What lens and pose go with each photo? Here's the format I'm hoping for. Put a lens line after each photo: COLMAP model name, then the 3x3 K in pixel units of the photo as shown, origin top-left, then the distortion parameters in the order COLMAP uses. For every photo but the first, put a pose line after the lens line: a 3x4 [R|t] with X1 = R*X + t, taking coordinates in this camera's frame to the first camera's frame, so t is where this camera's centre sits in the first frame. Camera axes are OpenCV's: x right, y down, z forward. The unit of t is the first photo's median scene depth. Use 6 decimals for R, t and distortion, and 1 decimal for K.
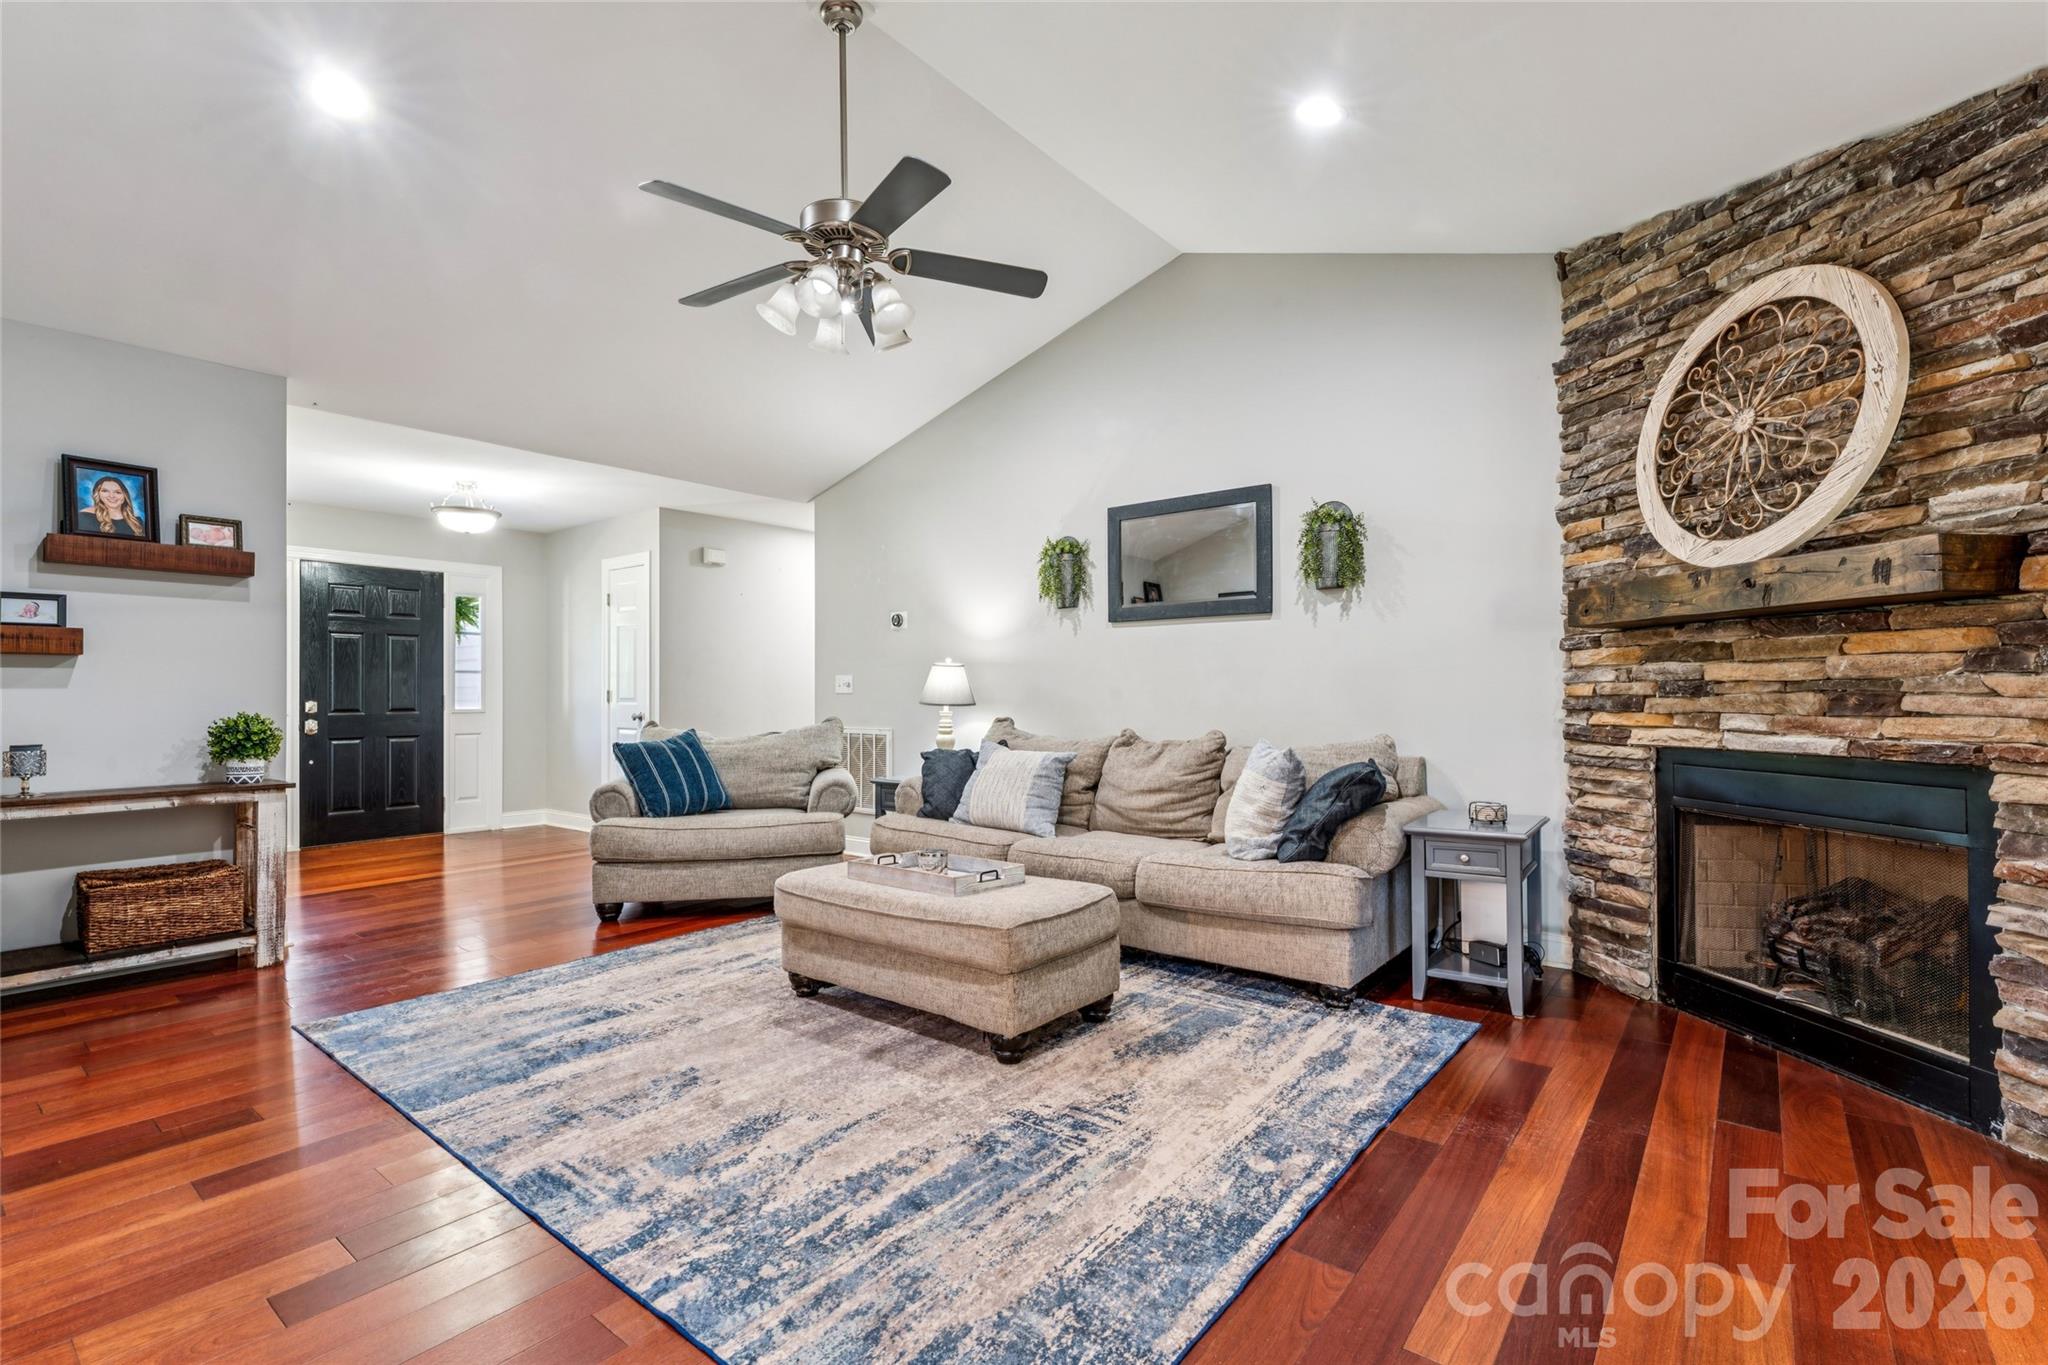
lens RADIAL K [[927.8, 0, 1015.1], [0, 927.8, 683.7], [0, 0, 1]] dist [-0.003113, -0.000313]
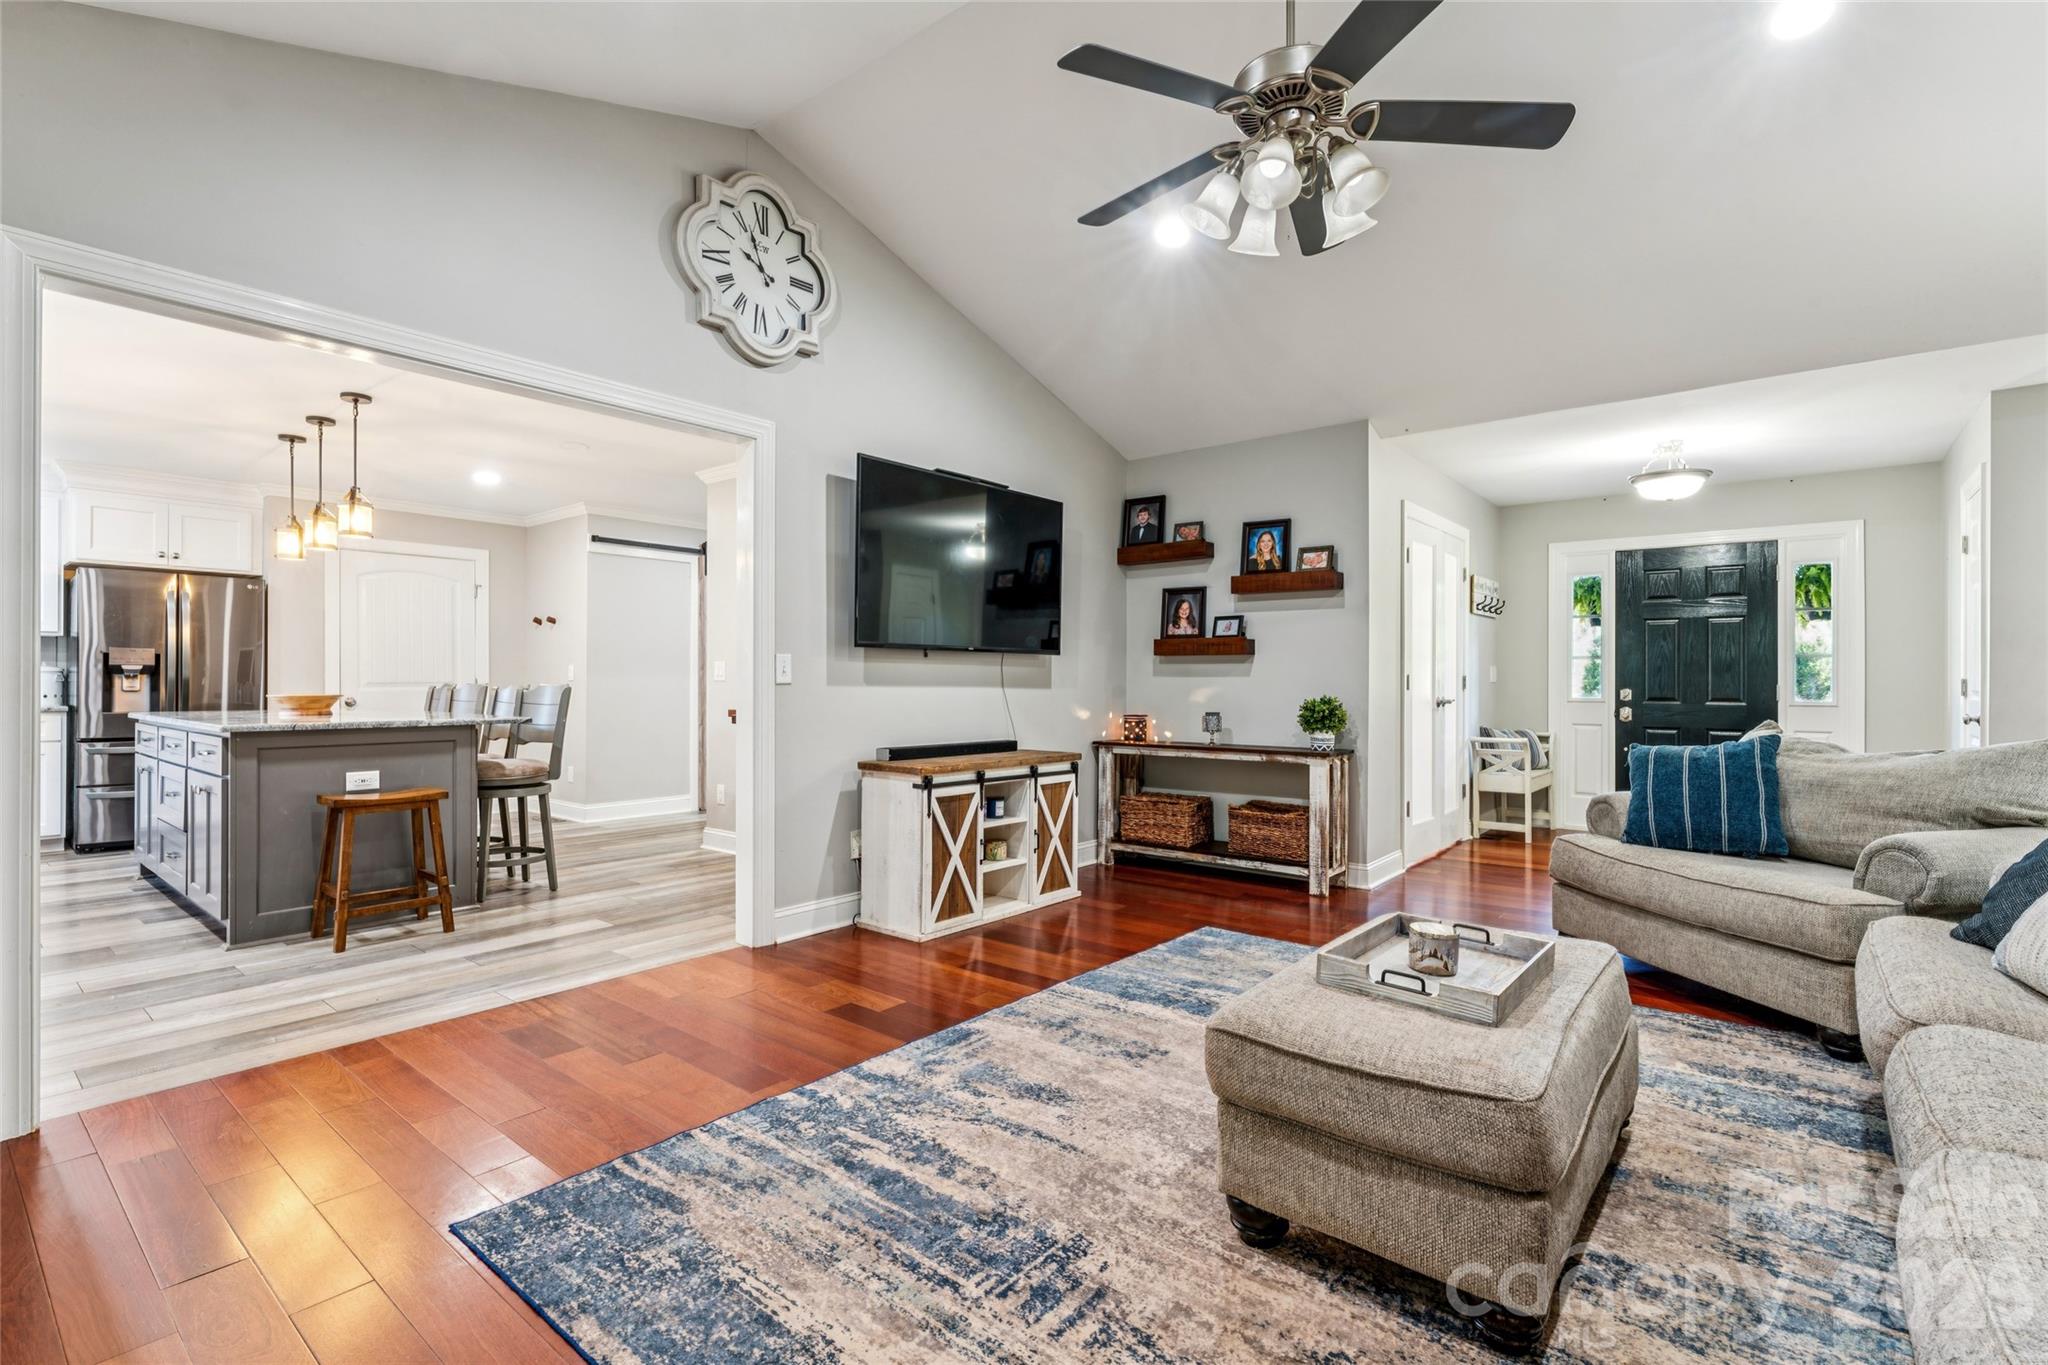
lens RADIAL K [[934.6, 0, 1016.6], [0, 934.6, 680.0], [0, 0, 1]] dist [-0.001893, -0.000382]
pose [[-0.015791, 0.002316, -0.999873, 0.565924], [0.006172, 0.999978, 0.002218, 0.005149], [0.999856, -0.006136, -0.015805, 0.720527]]
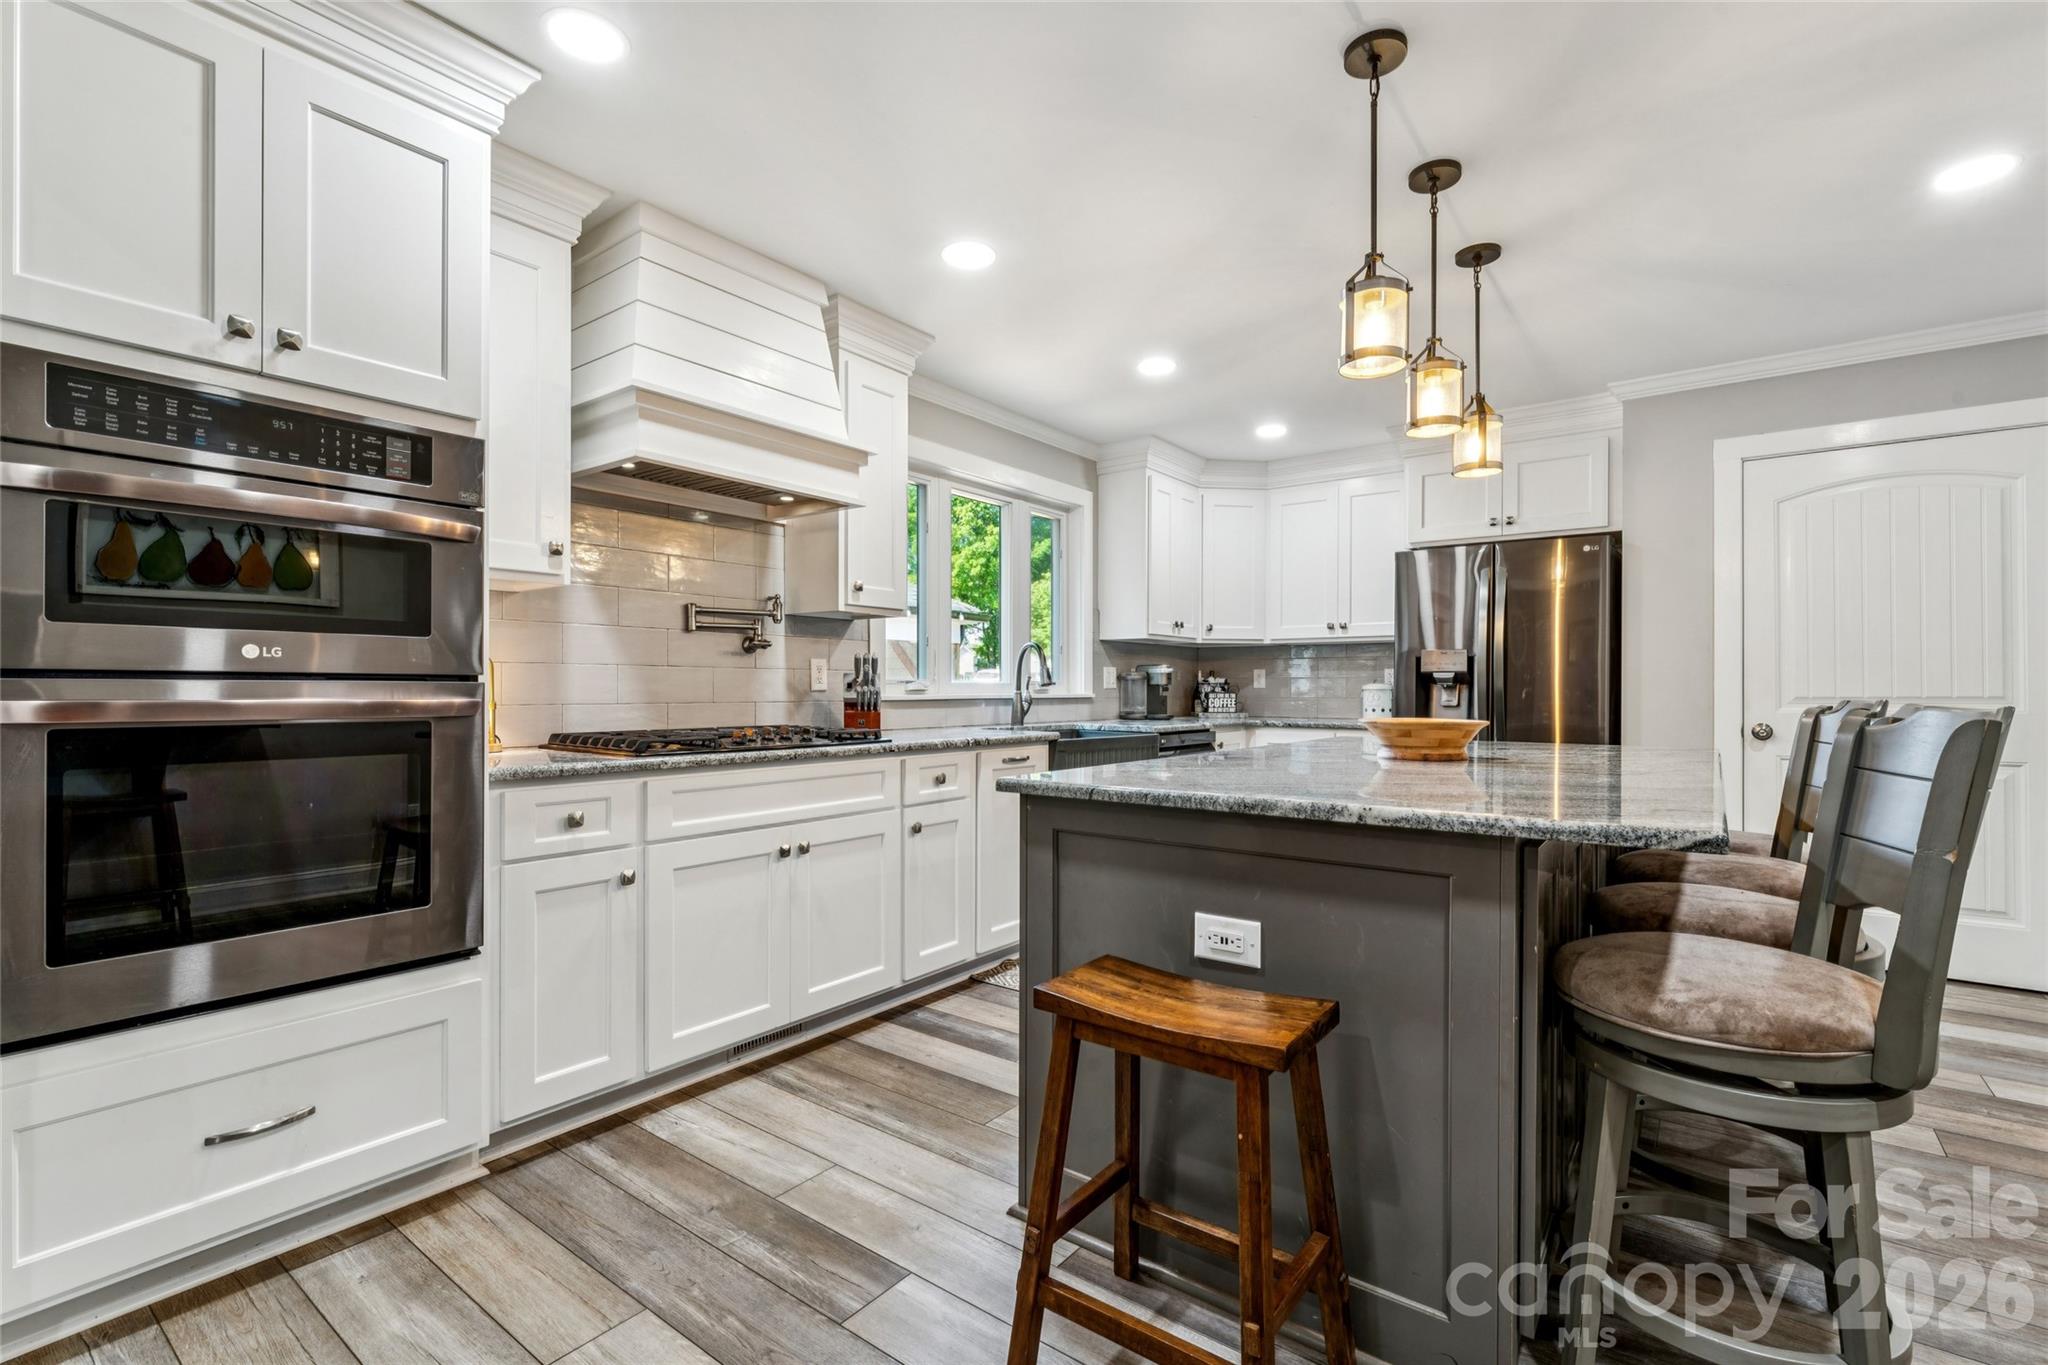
lens RADIAL K [[923.0, 0, 1012.8], [0, 923.0, 690.9], [0, 0, 1]] dist [-0.005907, 0.000789]
pose [[-0.999760, 0.000644, -0.021901, -0.580554], [0.000812, 0.999970, -0.007641, 0.006786], [0.021895, -0.007657, -0.999731, 0.308172]]
